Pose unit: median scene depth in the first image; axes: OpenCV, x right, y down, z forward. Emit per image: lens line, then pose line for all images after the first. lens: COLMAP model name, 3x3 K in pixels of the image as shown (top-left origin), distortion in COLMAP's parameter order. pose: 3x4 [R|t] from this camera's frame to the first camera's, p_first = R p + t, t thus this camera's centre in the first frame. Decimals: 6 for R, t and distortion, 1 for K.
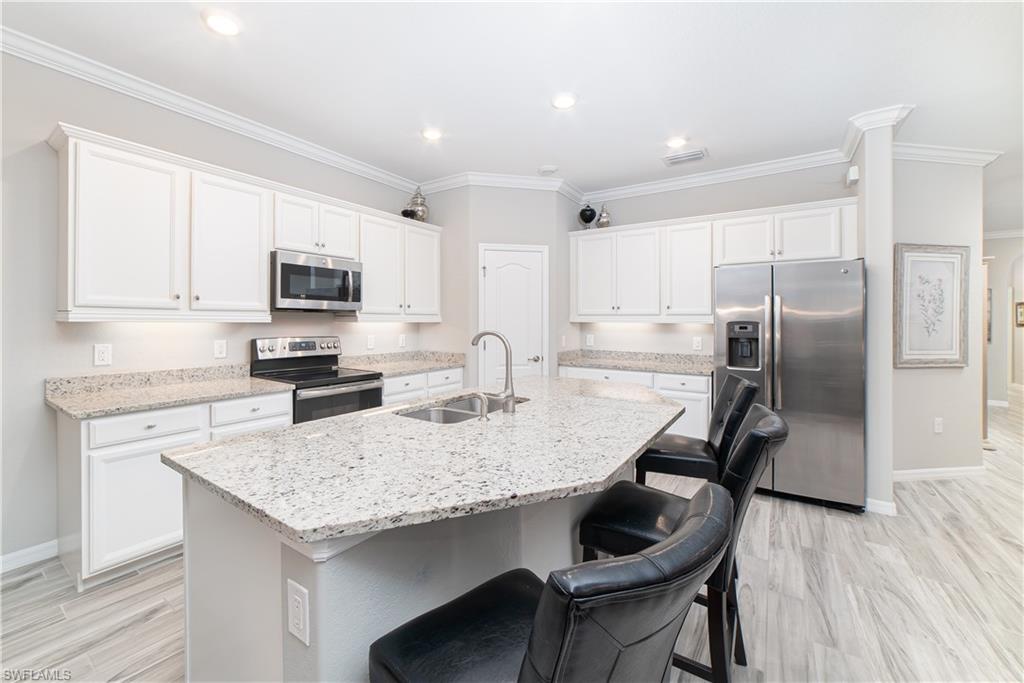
lens RADIAL K [[415.2, 0, 509.5], [0, 415.2, 318.6], [0, 0, 1]] dist [-0.000066, 0.000312]
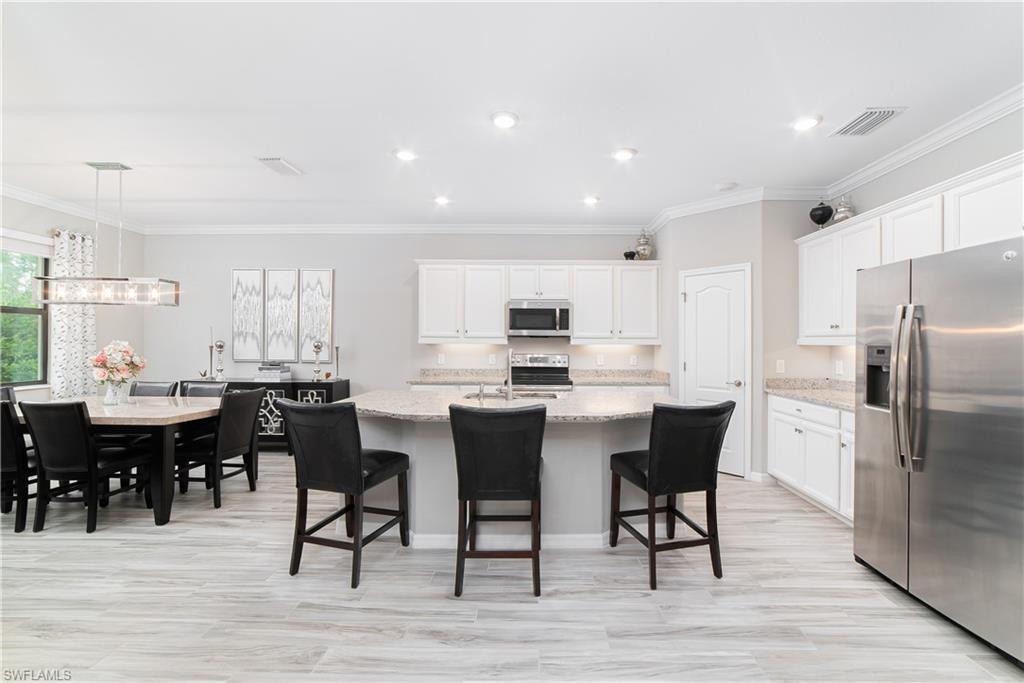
lens RADIAL K [[385.6, 0, 512.0], [0, 385.6, 341.5], [0, 0, 1]] dist [0.000700, 0.000102]
pose [[0.593944, -0.005265, -0.804489, 0.576063], [0.003493, 0.999986, -0.003966, 0.003367], [0.804499, -0.000454, 0.593954, 0.074658]]
